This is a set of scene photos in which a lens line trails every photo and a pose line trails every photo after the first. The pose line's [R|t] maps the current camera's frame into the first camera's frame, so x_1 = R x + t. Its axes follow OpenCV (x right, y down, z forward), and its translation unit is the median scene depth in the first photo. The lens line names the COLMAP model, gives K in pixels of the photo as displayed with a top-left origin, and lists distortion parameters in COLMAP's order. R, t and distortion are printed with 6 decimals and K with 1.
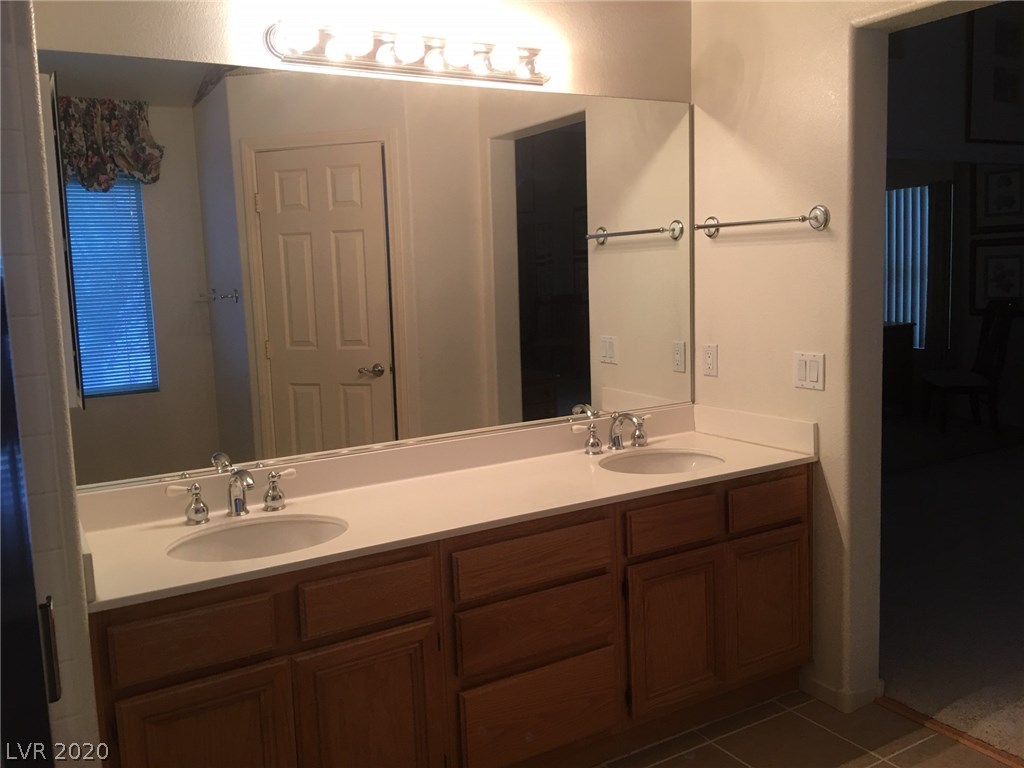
lens RADIAL K [[881.4, 0, 512.1], [0, 881.4, 376.5], [0, 0, 1]] dist [0.093324, -0.159468]
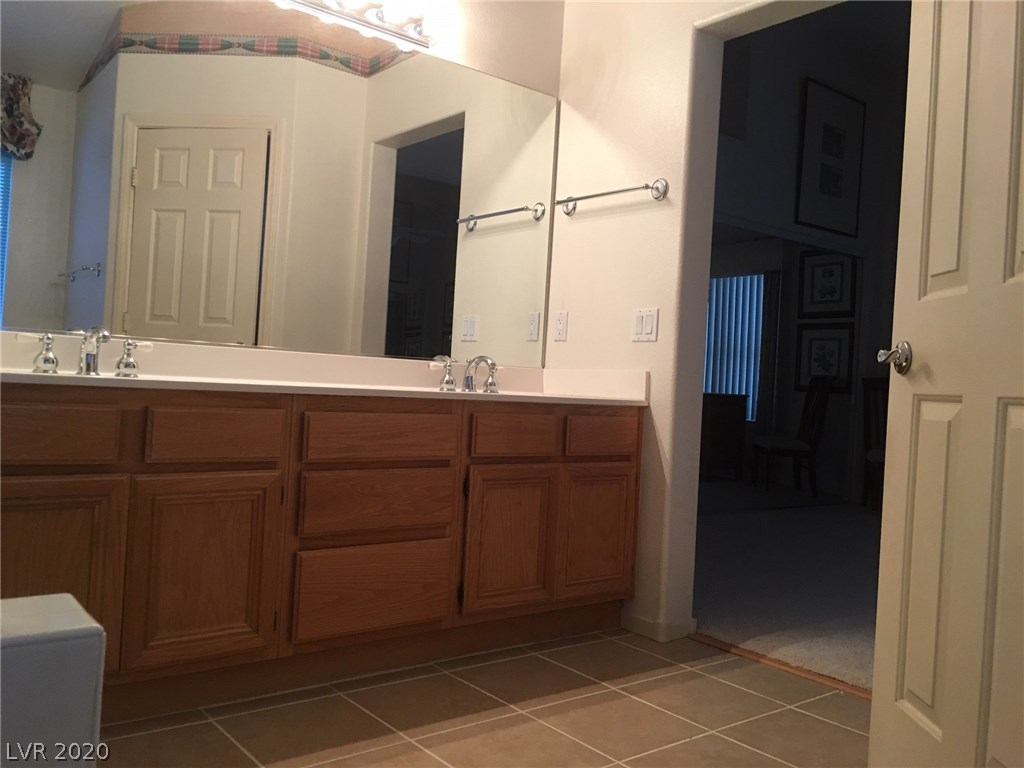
lens RADIAL K [[881.4, 0, 517.5], [0, 881.4, 380.7], [0, 0, 1]] dist [0.093324, -0.159468]
pose [[0.983958, 0.092813, 0.152358, 0.012652], [-0.072397, 0.988269, -0.134477, 0.214981], [-0.163051, 0.121289, 0.979134, -0.052121]]
